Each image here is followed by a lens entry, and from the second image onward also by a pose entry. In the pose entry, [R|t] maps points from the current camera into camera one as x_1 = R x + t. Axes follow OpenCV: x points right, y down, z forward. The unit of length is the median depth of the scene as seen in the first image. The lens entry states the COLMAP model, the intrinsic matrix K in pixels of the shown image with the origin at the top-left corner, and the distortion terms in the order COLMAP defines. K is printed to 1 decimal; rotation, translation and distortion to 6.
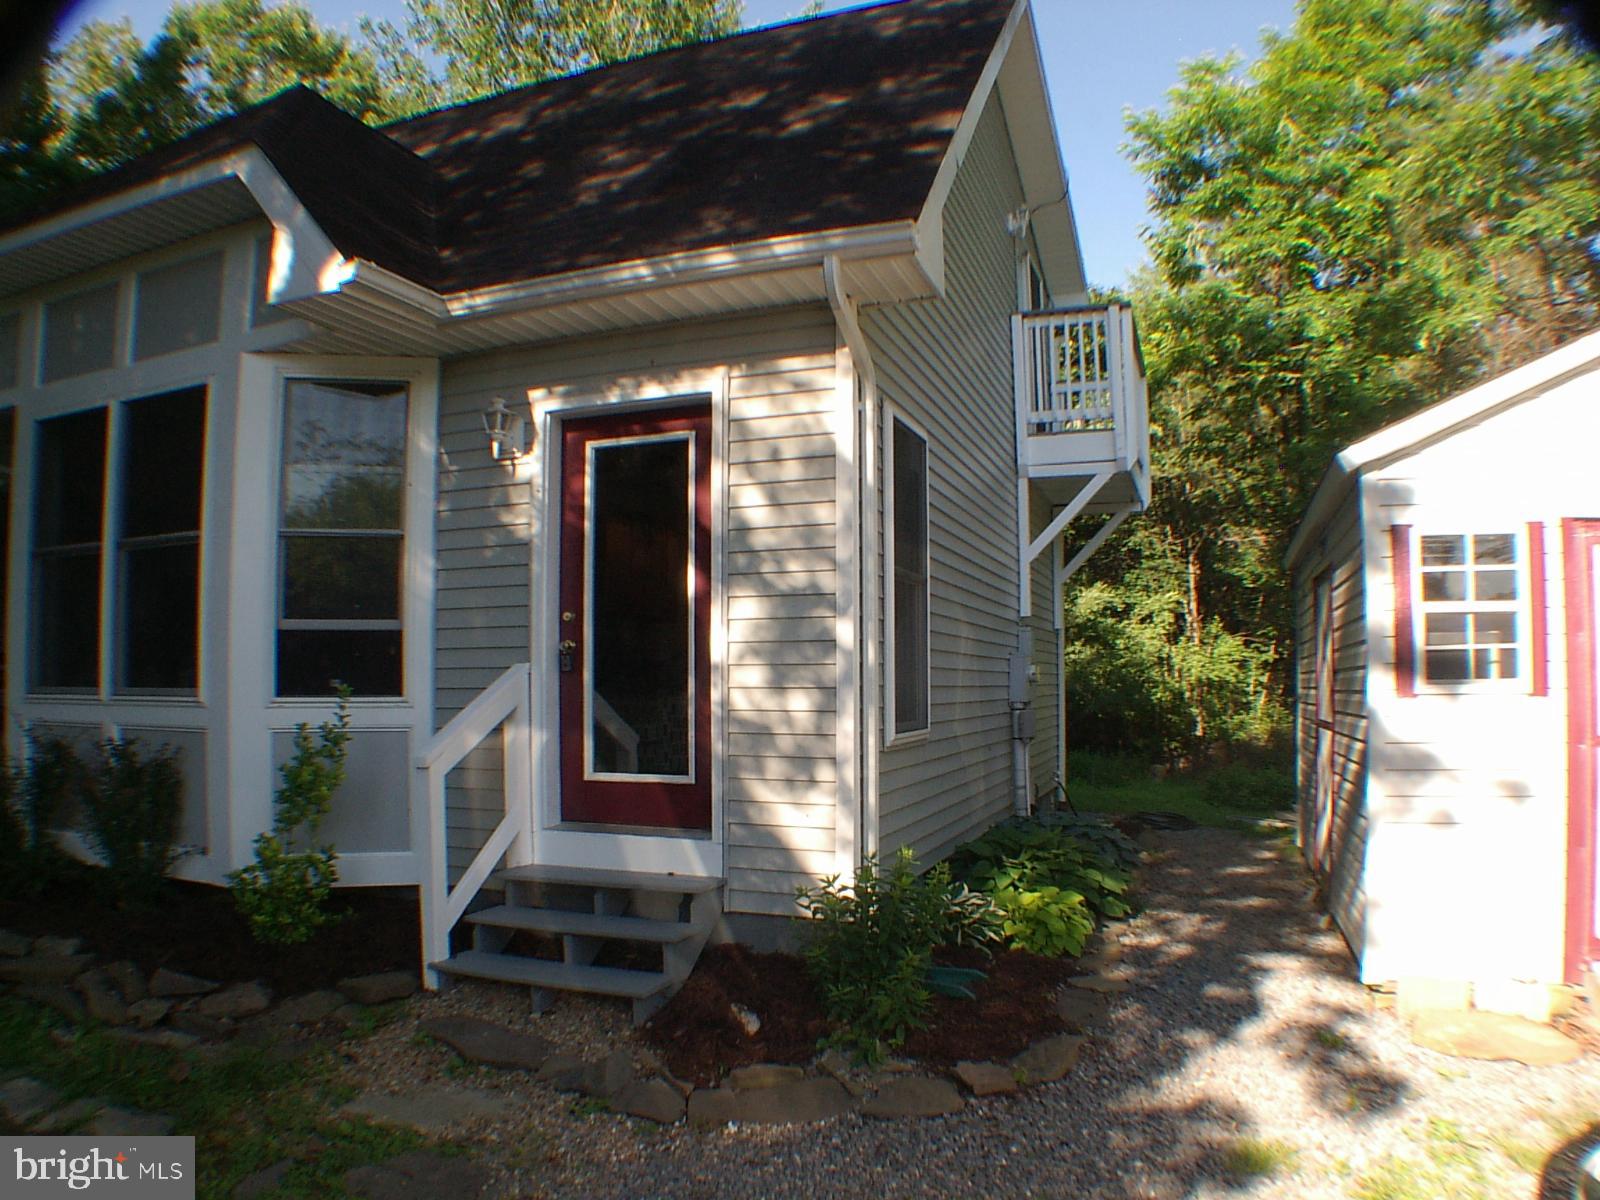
lens RADIAL K [[1127.3, 0, 783.3], [0, 1127.3, 601.9], [0, 0, 1]] dist [-0.160173, 0.001270]
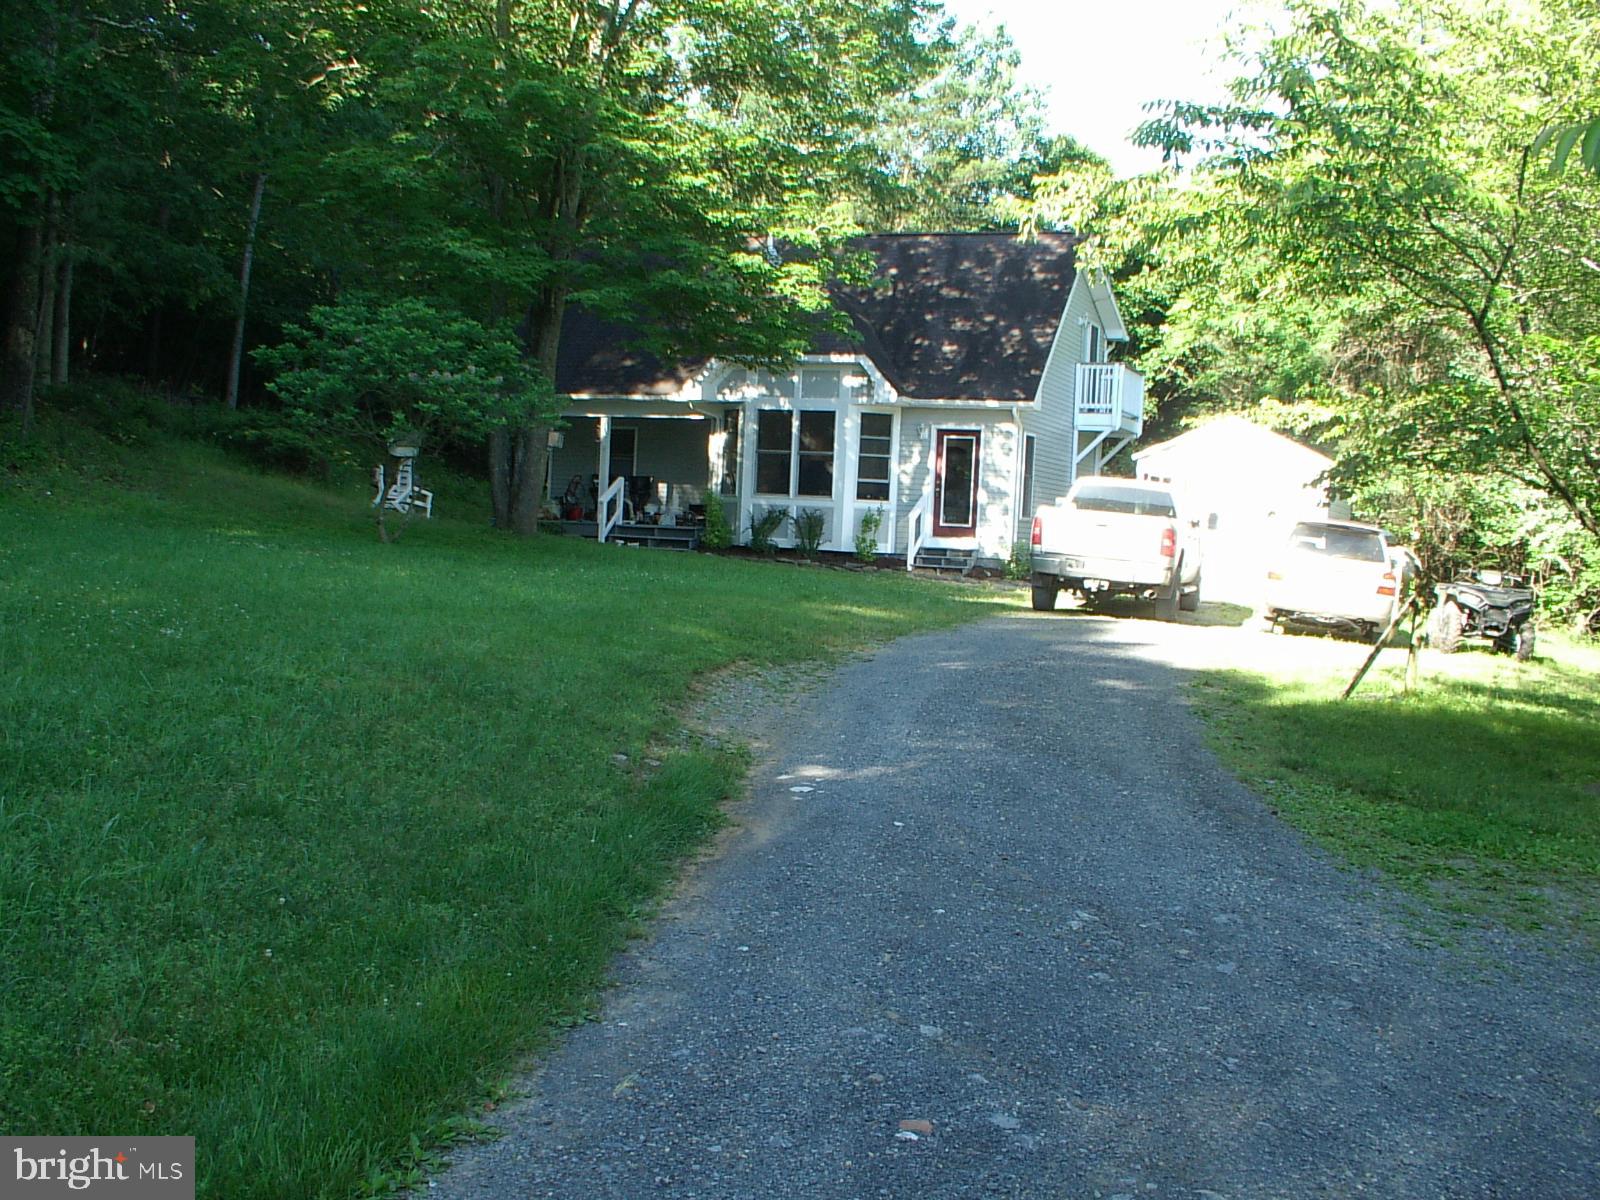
lens RADIAL K [[1721.6, 0, 804.0], [0, 1721.6, 626.3], [0, 0, 1]] dist [-0.177007, 0.234072]
pose [[0.998237, 0.055666, -0.020598, -0.495105], [-0.052287, 0.988955, 0.138687, -0.285167], [0.028091, -0.137366, 0.990122, -4.812341]]
